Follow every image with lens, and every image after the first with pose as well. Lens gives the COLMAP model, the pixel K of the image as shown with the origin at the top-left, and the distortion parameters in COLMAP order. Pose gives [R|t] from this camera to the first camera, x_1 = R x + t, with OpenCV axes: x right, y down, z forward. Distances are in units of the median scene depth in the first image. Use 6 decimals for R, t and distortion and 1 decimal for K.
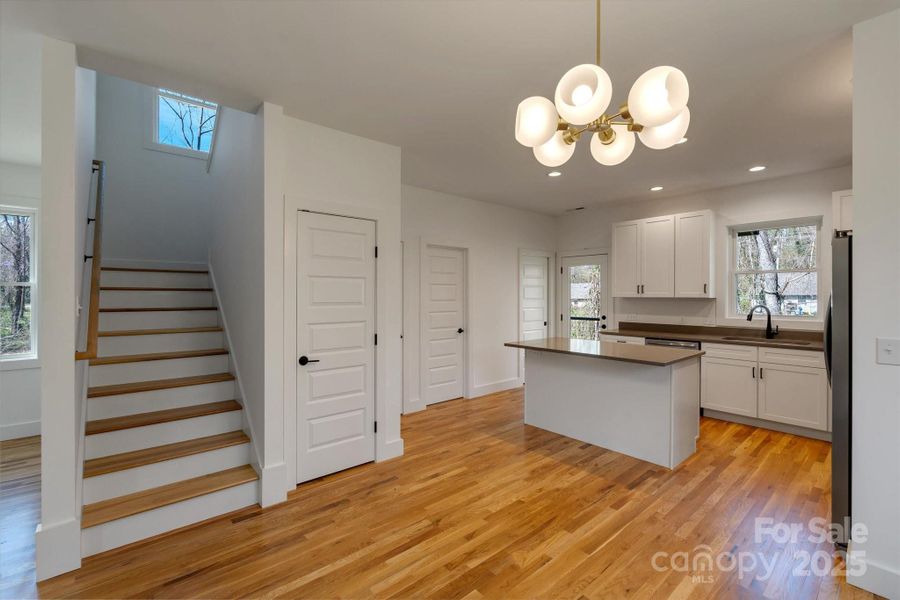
lens RADIAL K [[393.9, 0, 450.5], [0, 393.9, 297.9], [0, 0, 1]] dist [-0.004159, -0.000317]
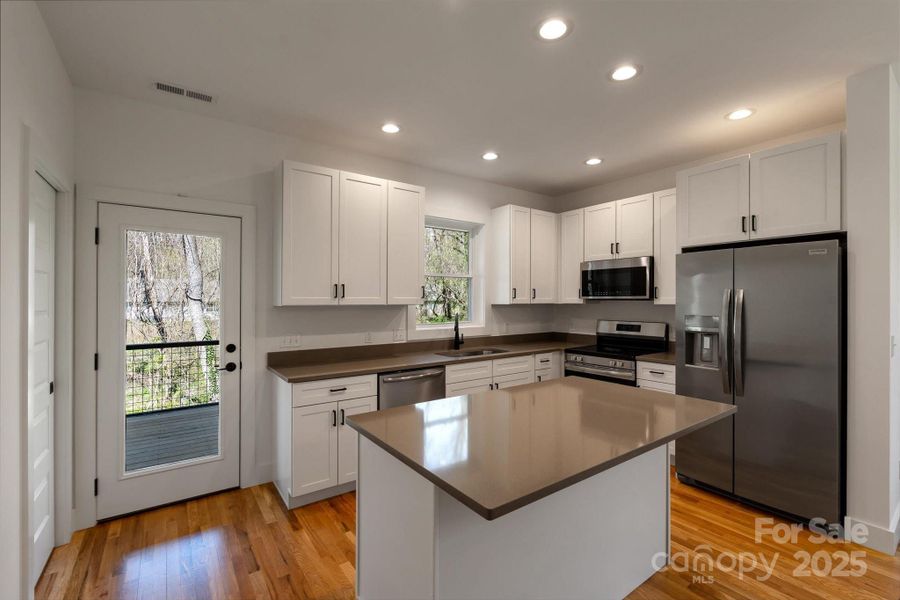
lens RADIAL K [[393.9, 0, 459.8], [0, 393.9, 298.7], [0, 0, 1]] dist [-0.004159, -0.000317]
pose [[0.067234, 0.006834, 0.997714, -0.127339], [0.009367, 0.999928, -0.007481, -0.008076], [-0.997693, 0.009849, 0.067165, 1.222122]]
